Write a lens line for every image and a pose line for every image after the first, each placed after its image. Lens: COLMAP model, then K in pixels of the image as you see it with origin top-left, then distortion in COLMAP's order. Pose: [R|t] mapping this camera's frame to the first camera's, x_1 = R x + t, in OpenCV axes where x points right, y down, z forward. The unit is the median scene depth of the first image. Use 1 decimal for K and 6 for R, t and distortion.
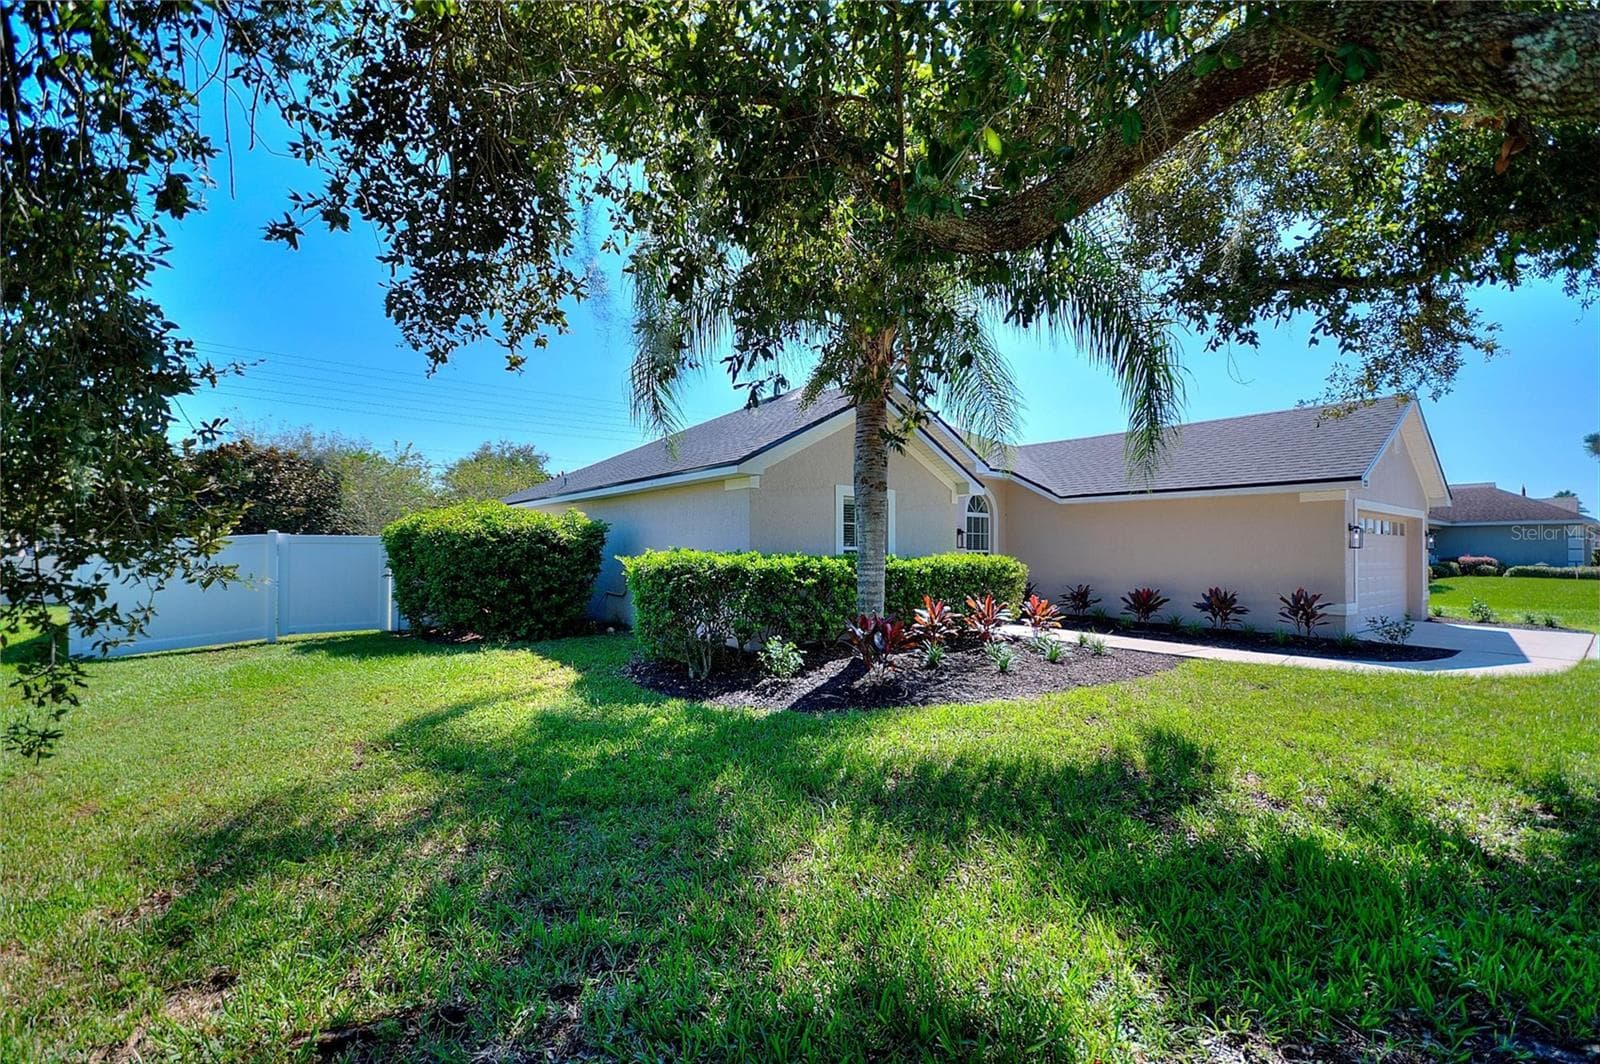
lens RADIAL K [[707.6, 0, 799.9], [0, 707.6, 548.6], [0, 0, 1]] dist [0.000324, -0.000203]
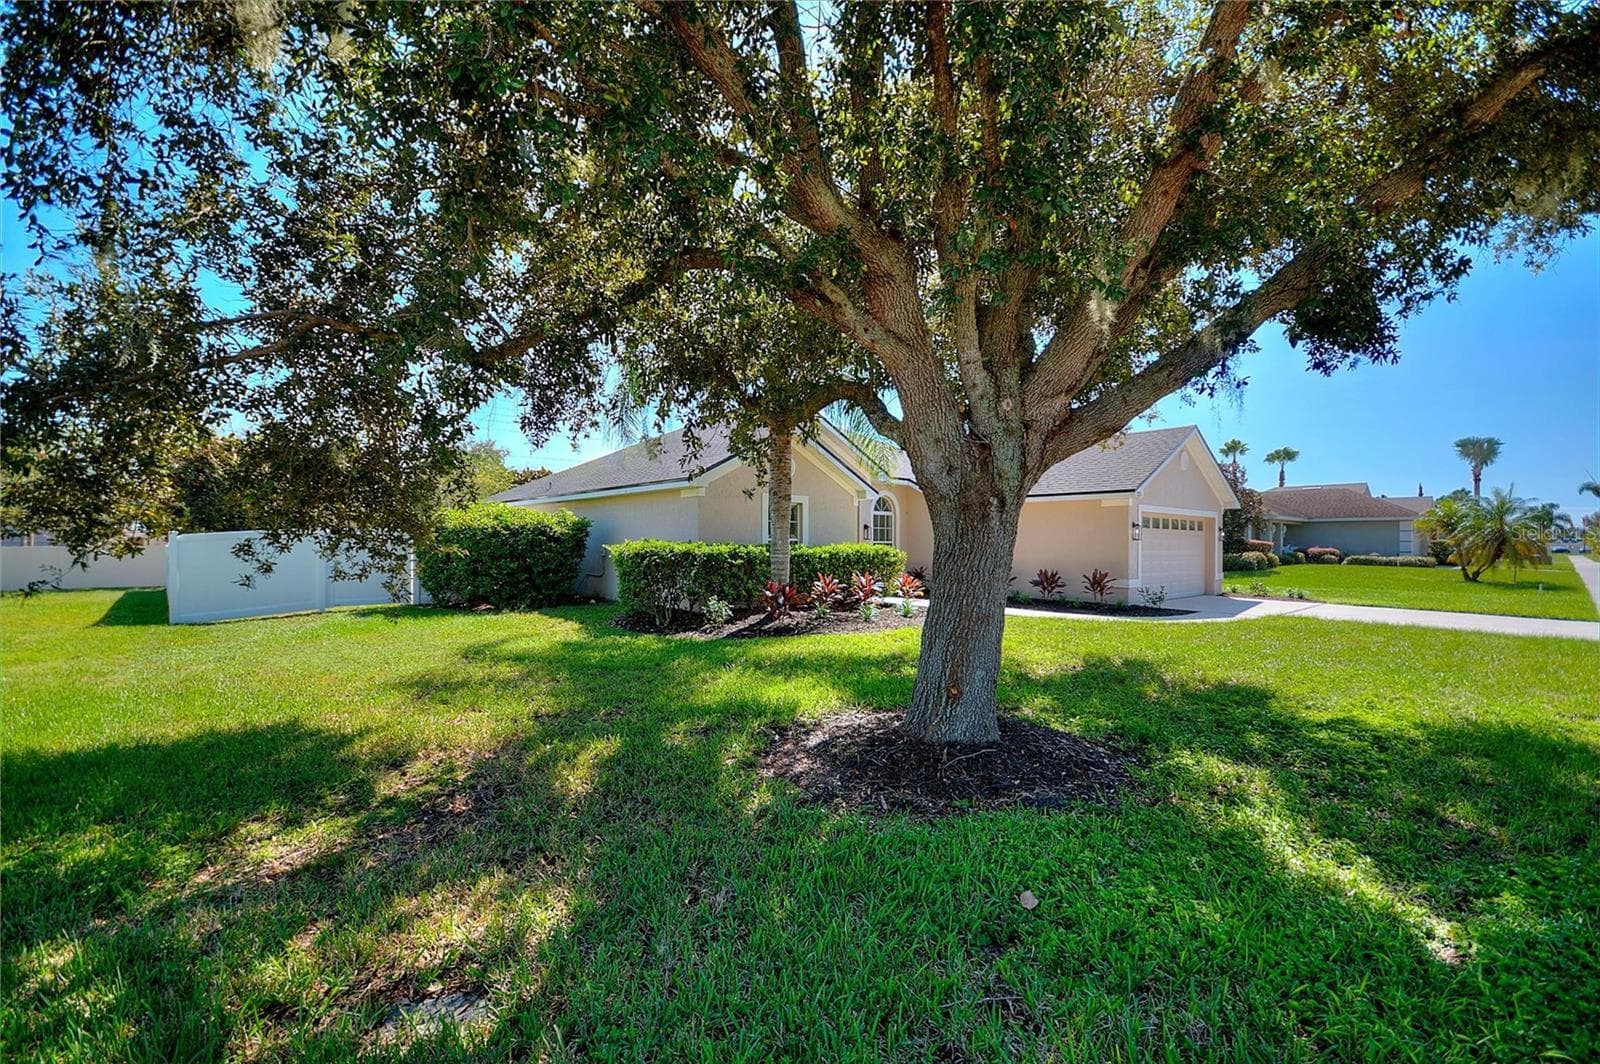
lens RADIAL K [[707.6, 0, 799.9], [0, 707.6, 548.6], [0, 0, 1]] dist [0.000324, -0.000203]
pose [[0.998245, 0.000713, 0.059215, 0.049753], [-0.001372, 0.999938, 0.011088, 0.002453], [-0.059203, -0.011150, 0.998184, -0.435988]]
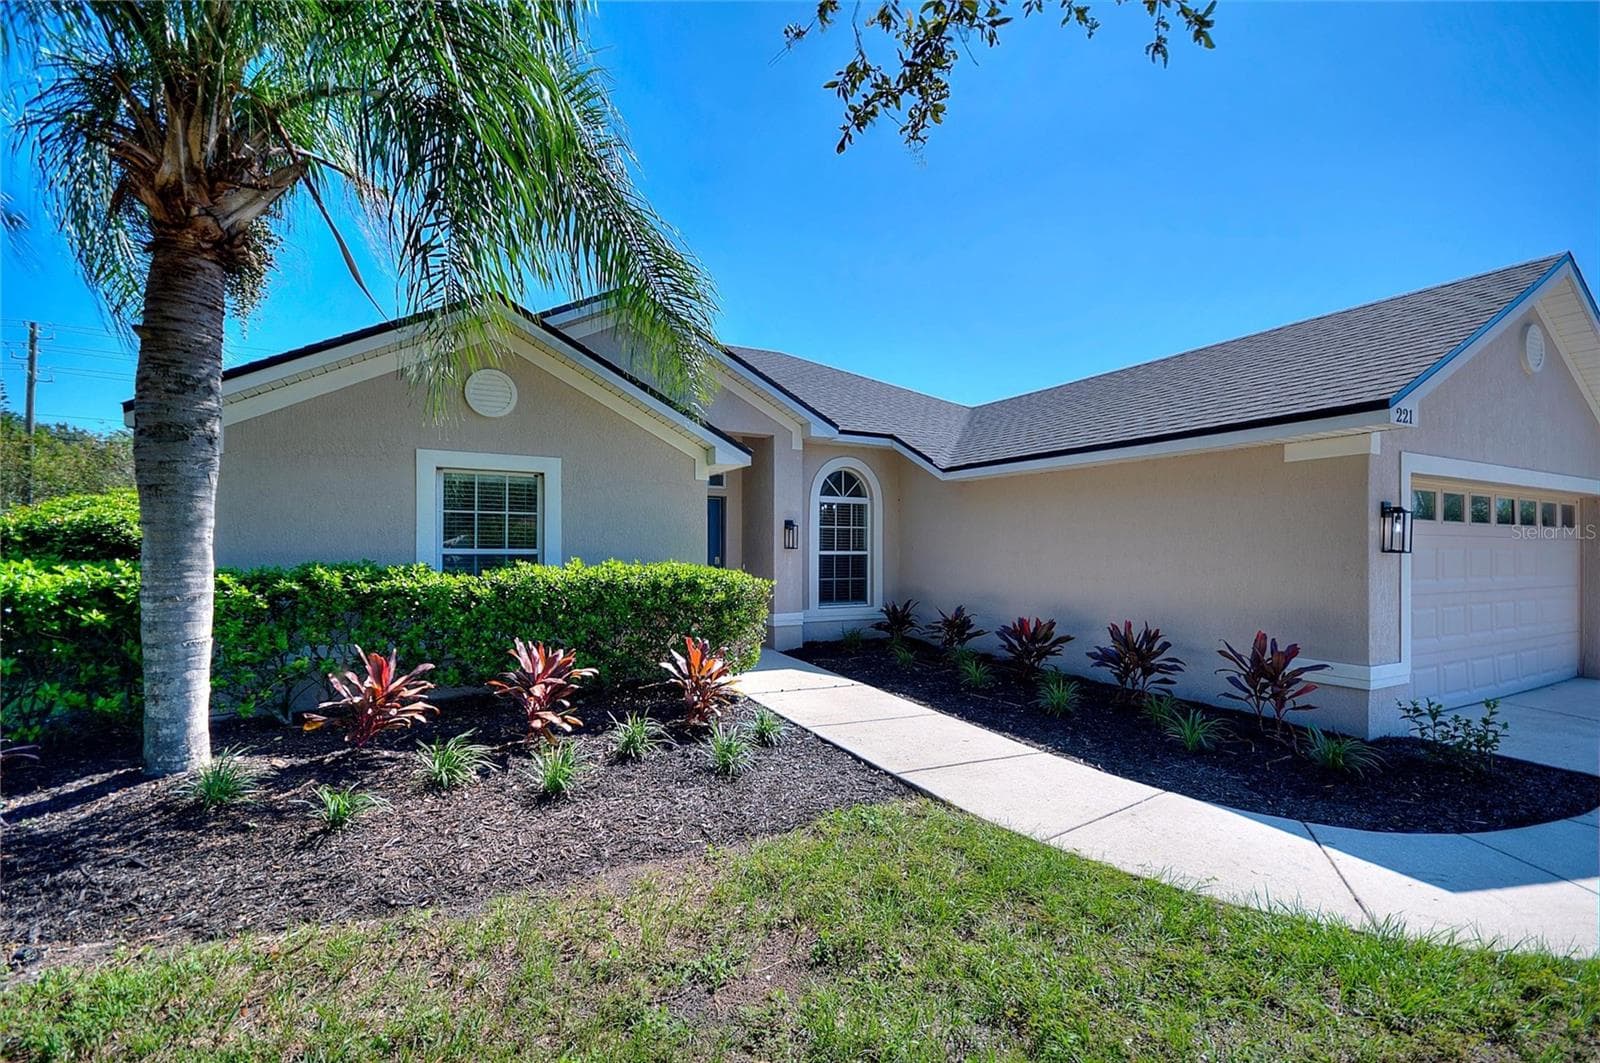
lens RADIAL K [[707.6, 0, 799.9], [0, 707.6, 548.1], [0, 0, 1]] dist [0.000324, -0.000203]
pose [[0.980344, 0.000261, -0.197294, 0.589515], [0.000515, 0.999992, 0.003885, -0.006663], [0.197294, -0.003911, 0.980337, 0.540163]]
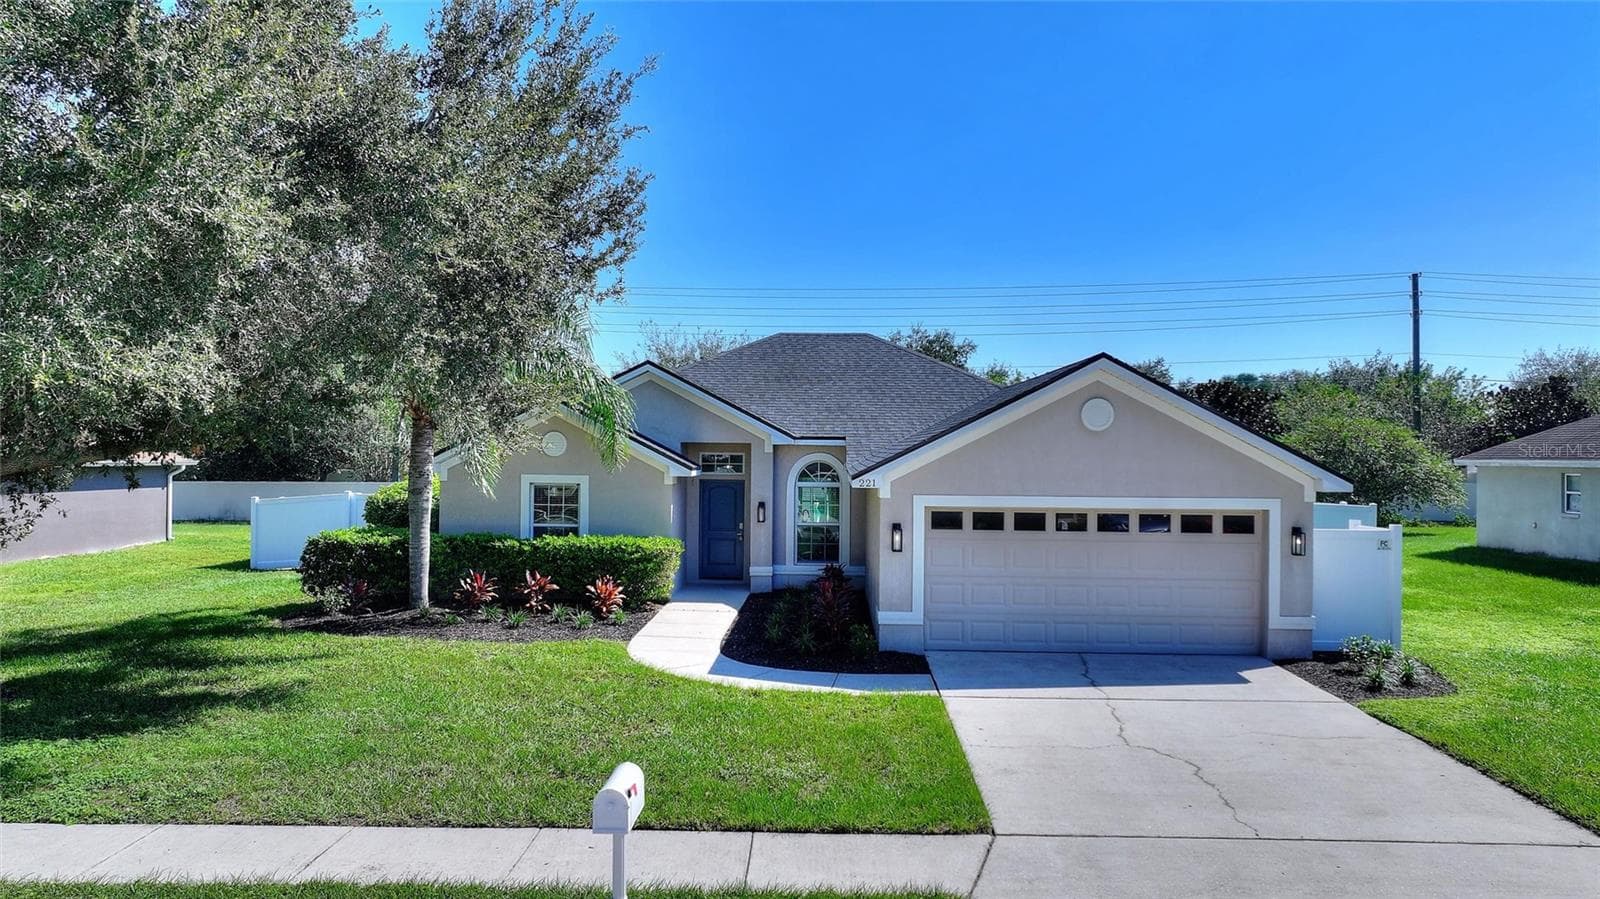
lens RADIAL K [[1109.4, 0, 800.0], [0, 1109.4, 449.5], [0, 0, 1]] dist [0.000074, -0.001051]
pose [[0.772967, 0.006214, -0.634416, 2.012312], [-0.004639, 0.999981, 0.004143, -0.174461], [0.634429, -0.000259, 0.772981, -0.263738]]
